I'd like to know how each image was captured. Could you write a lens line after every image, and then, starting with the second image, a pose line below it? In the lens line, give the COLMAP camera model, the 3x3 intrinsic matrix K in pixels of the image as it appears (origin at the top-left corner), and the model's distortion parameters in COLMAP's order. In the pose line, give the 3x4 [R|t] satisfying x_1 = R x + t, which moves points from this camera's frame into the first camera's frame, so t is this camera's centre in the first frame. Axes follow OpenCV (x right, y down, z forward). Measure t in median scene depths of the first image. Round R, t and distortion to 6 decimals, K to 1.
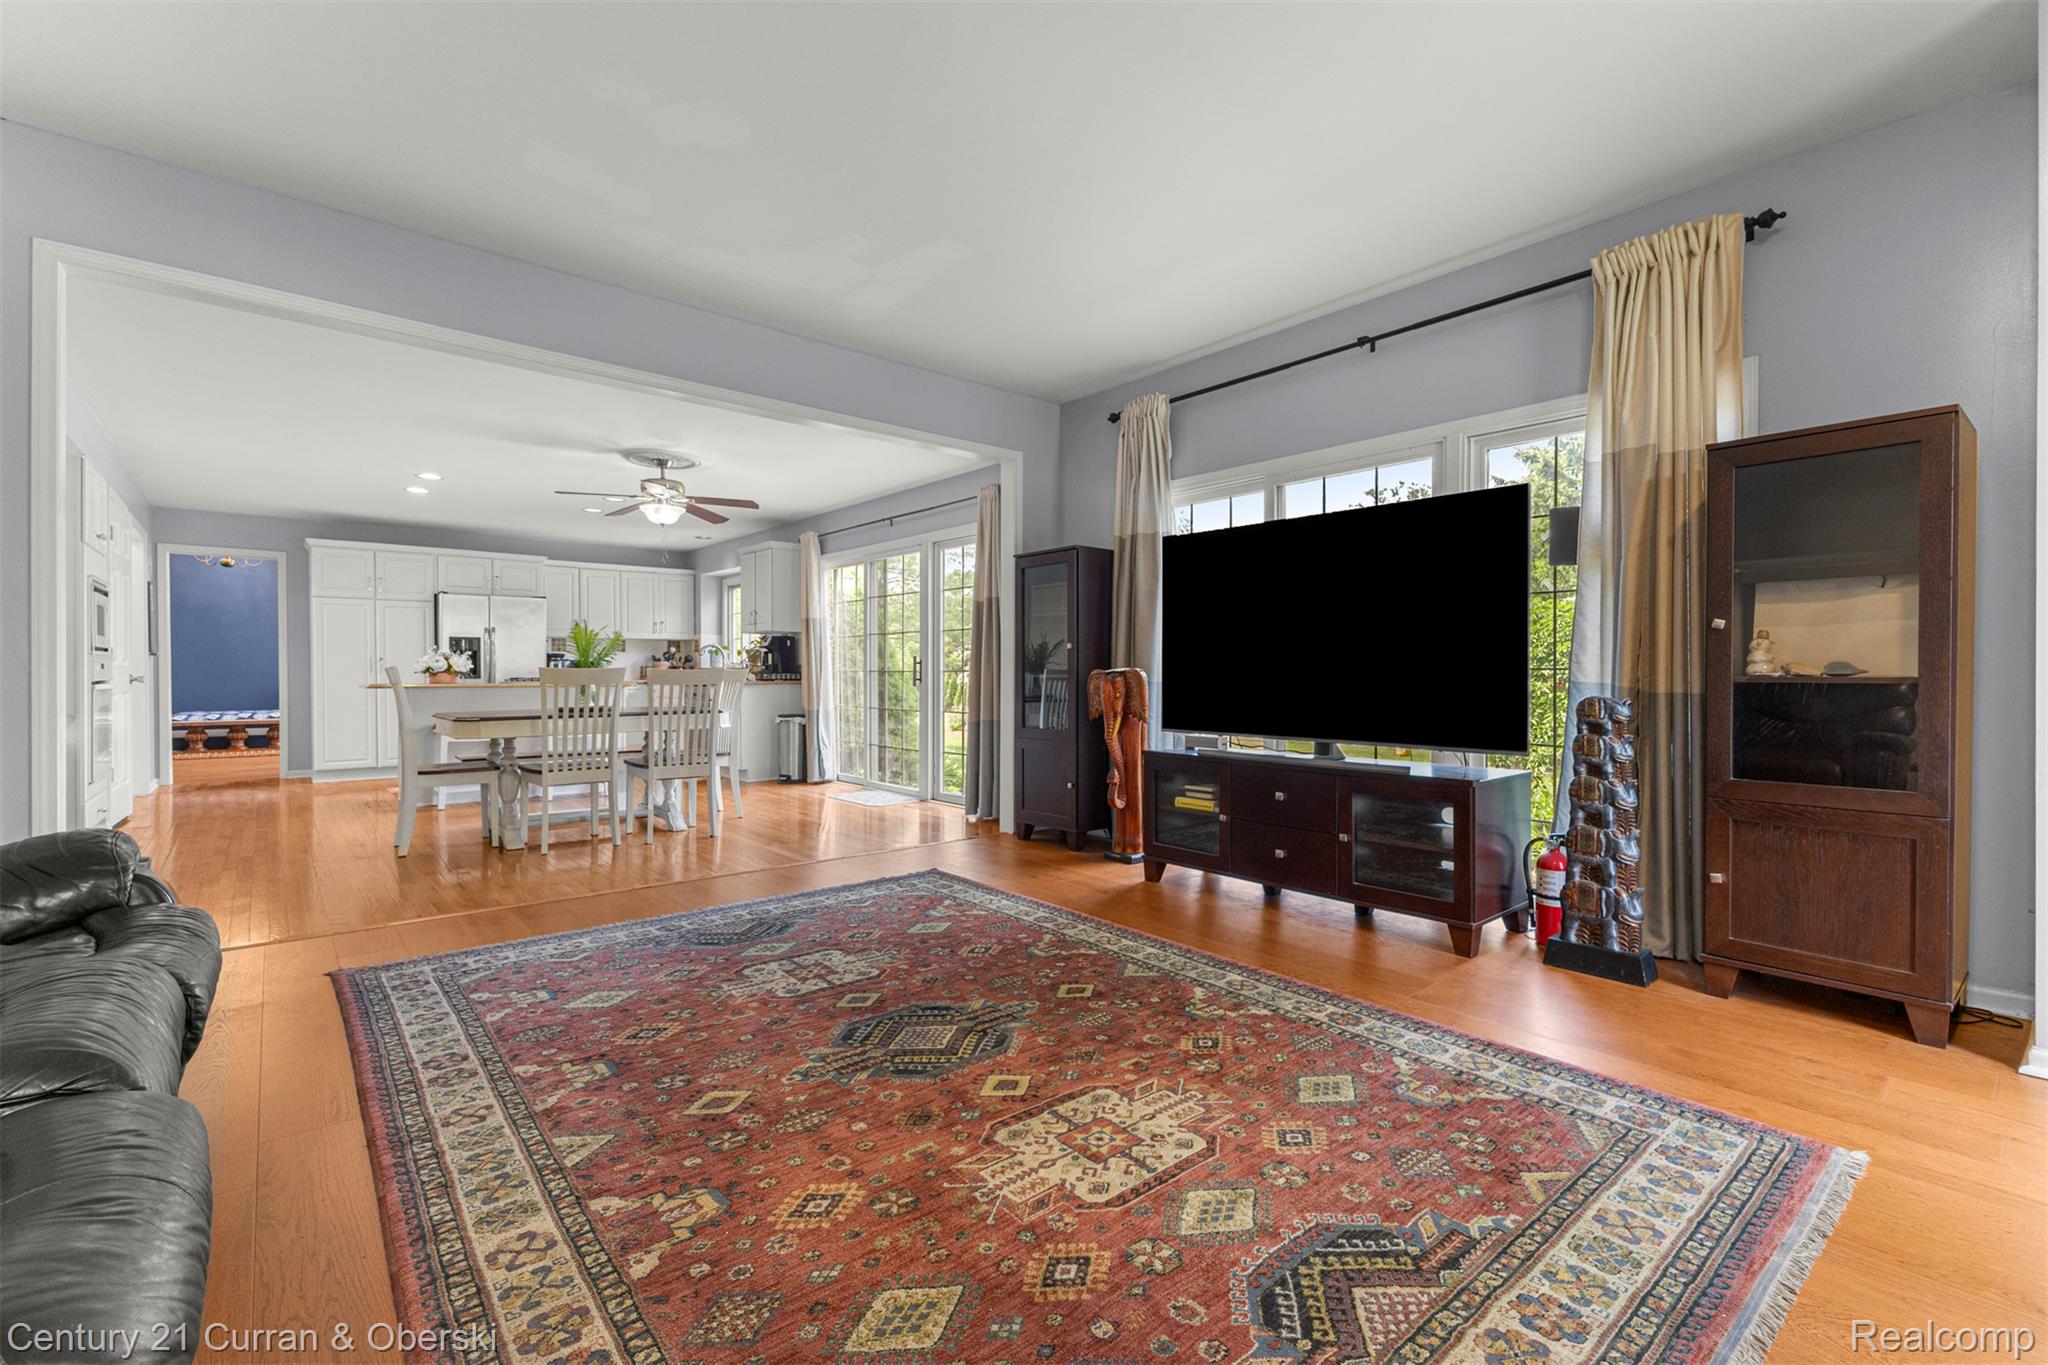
lens RADIAL K [[883.3, 0, 1018.2], [0, 883.3, 686.2], [0, 0, 1]] dist [0.011244, -0.004113]
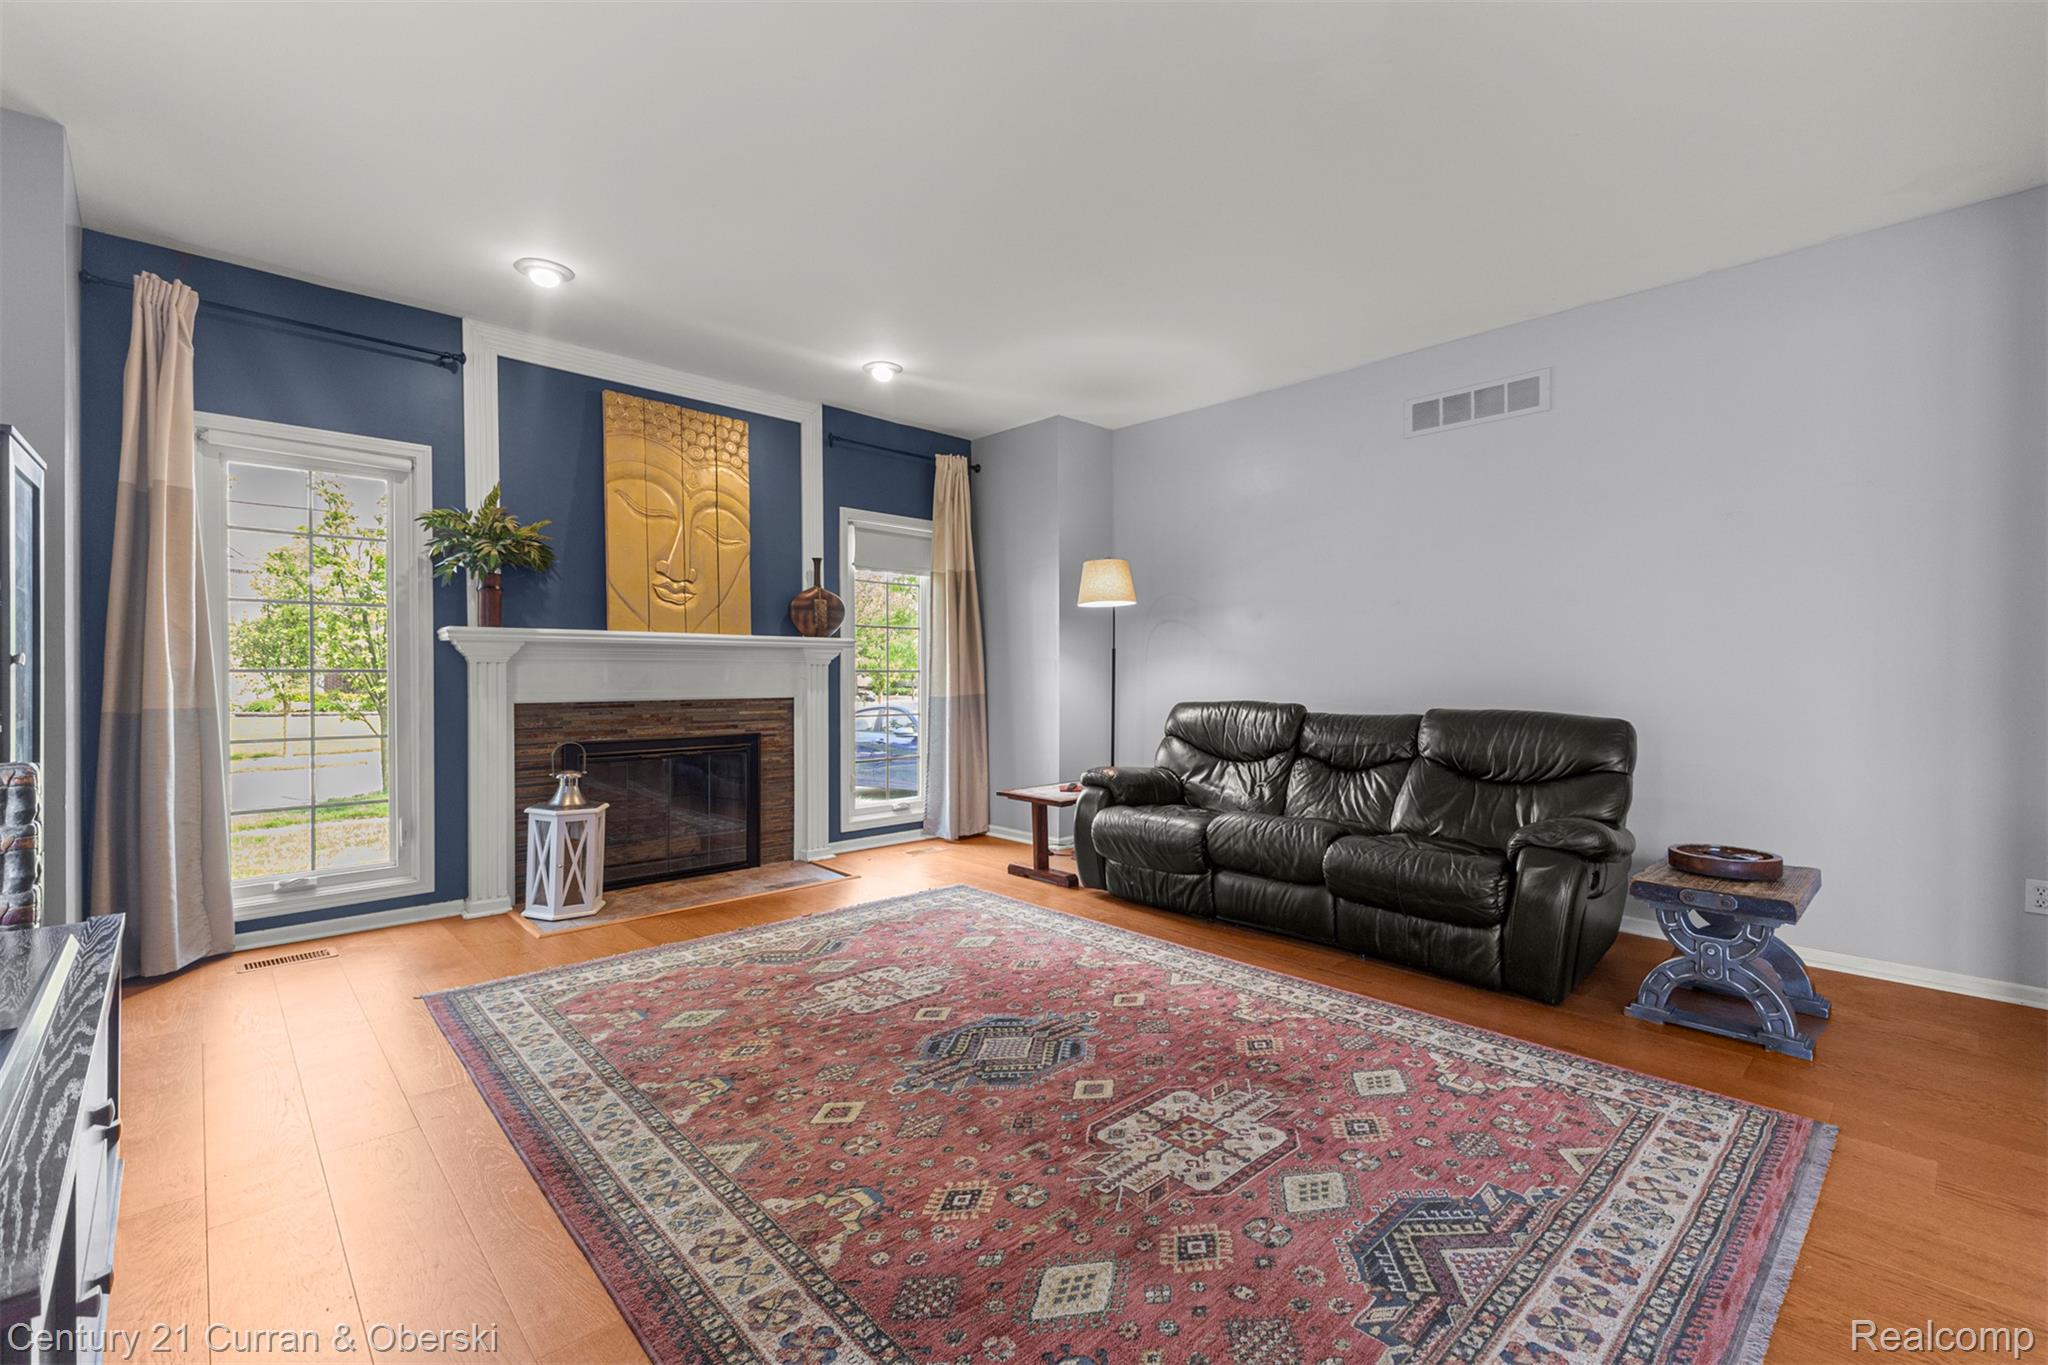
lens RADIAL K [[875.1, 0, 1024.0], [0, 875.1, 682.5], [0, 0, 1]] dist [0.009019, -0.000128]
pose [[-0.998315, -0.000083, -0.058032, -0.053326], [-0.001642, 0.999639, 0.026817, -0.066097], [0.058009, 0.026867, -0.997954, 1.652088]]
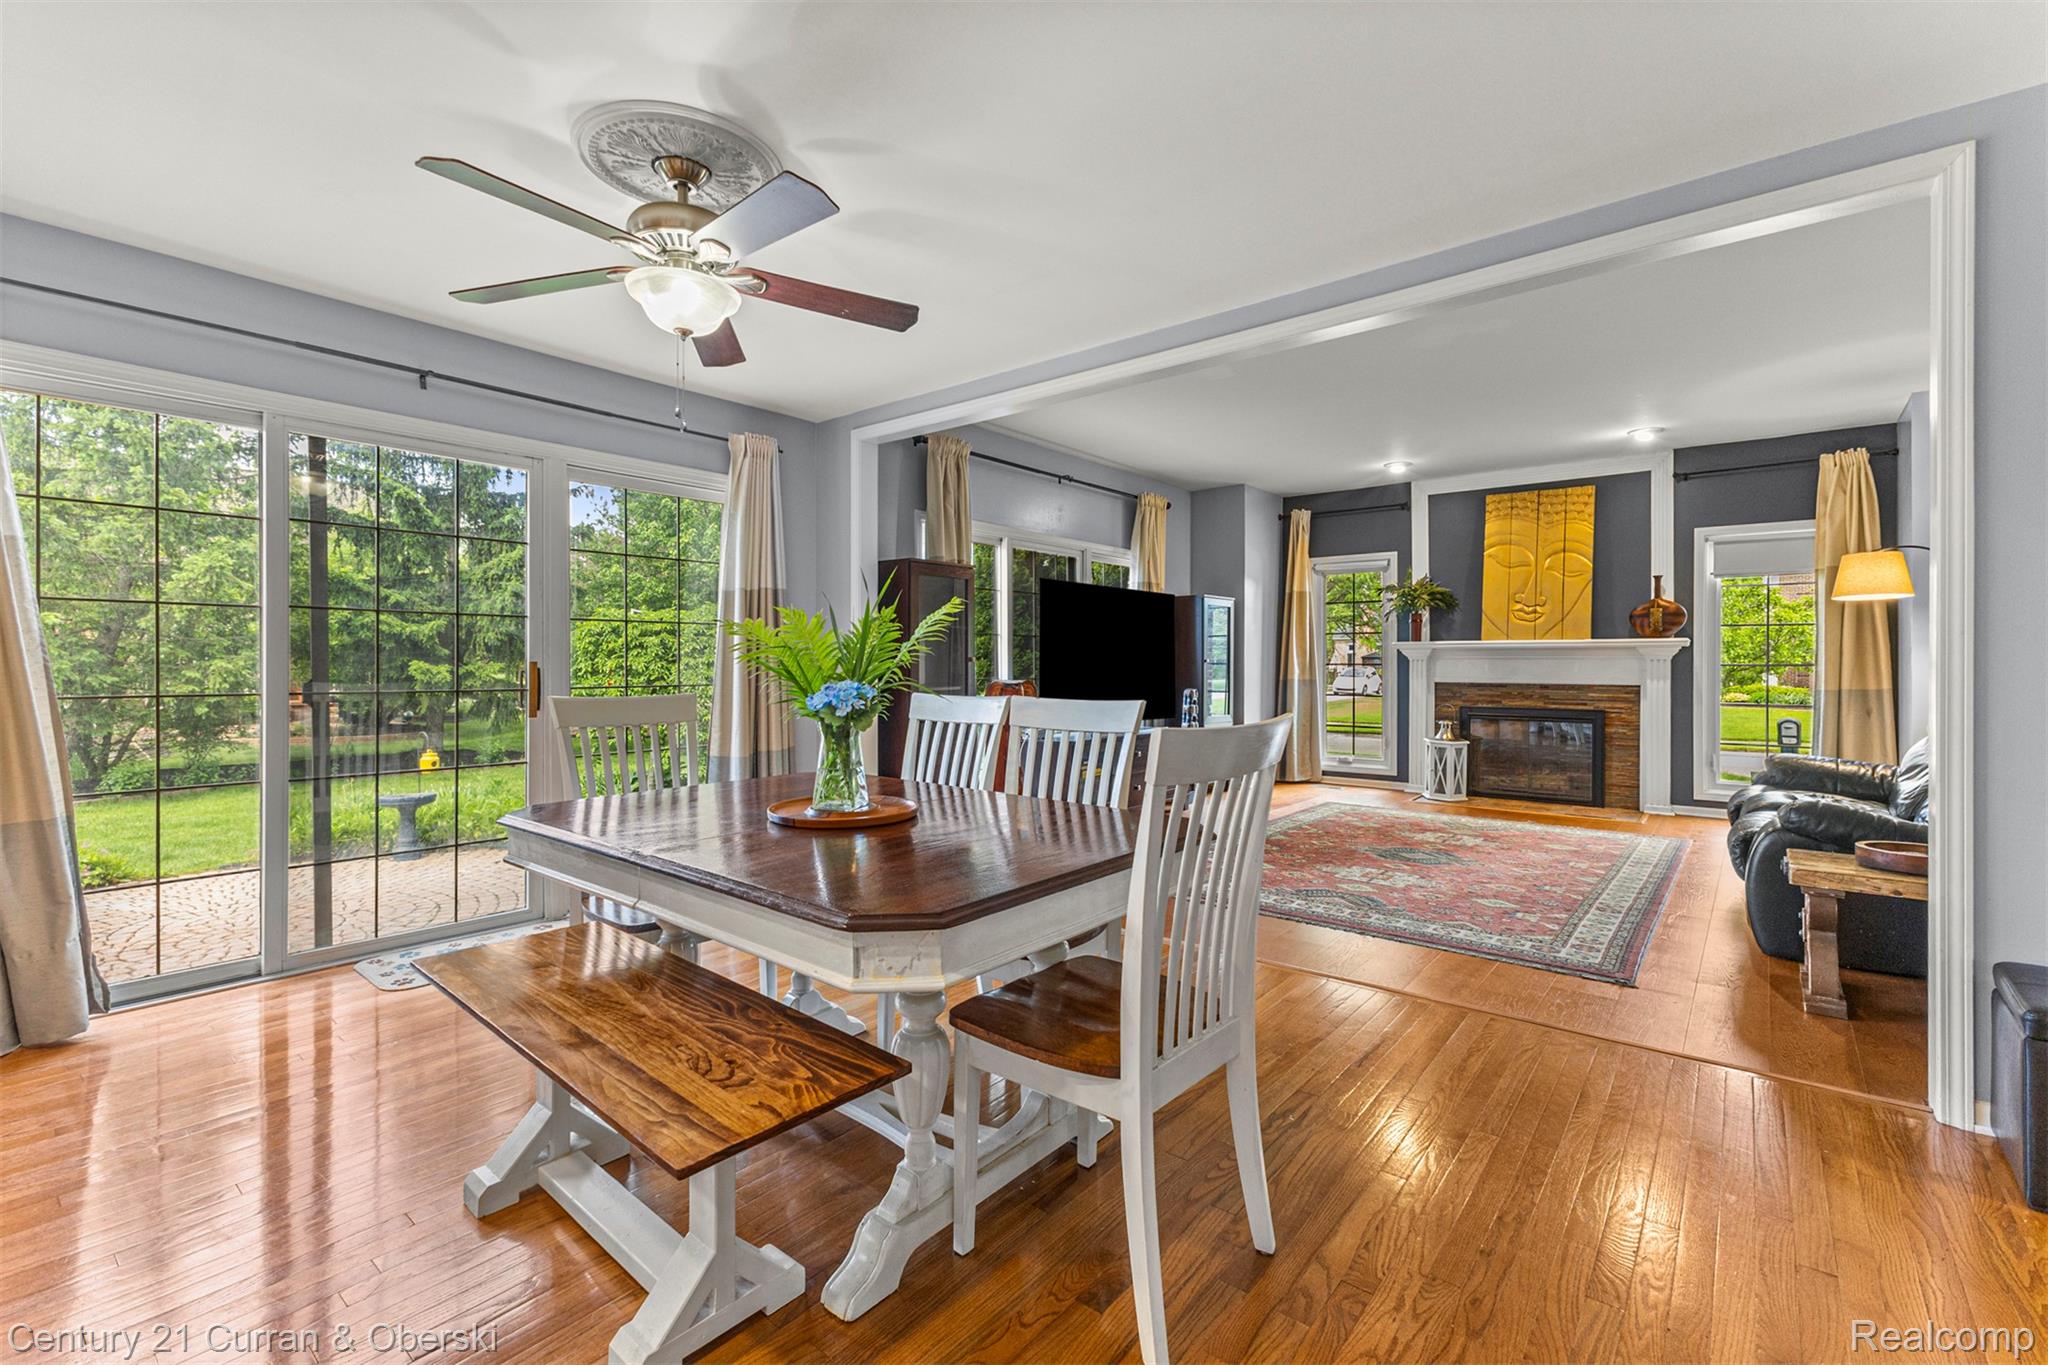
lens RADIAL K [[895.5, 0, 1026.4], [0, 895.5, 666.3], [0, 0, 1]] dist [0.010288, 0.000465]
pose [[-0.187182, -0.004110, 0.982317, -1.653837], [0.012693, 0.999898, 0.006602, -0.072253], [-0.982243, 0.013704, -0.187111, 1.864607]]
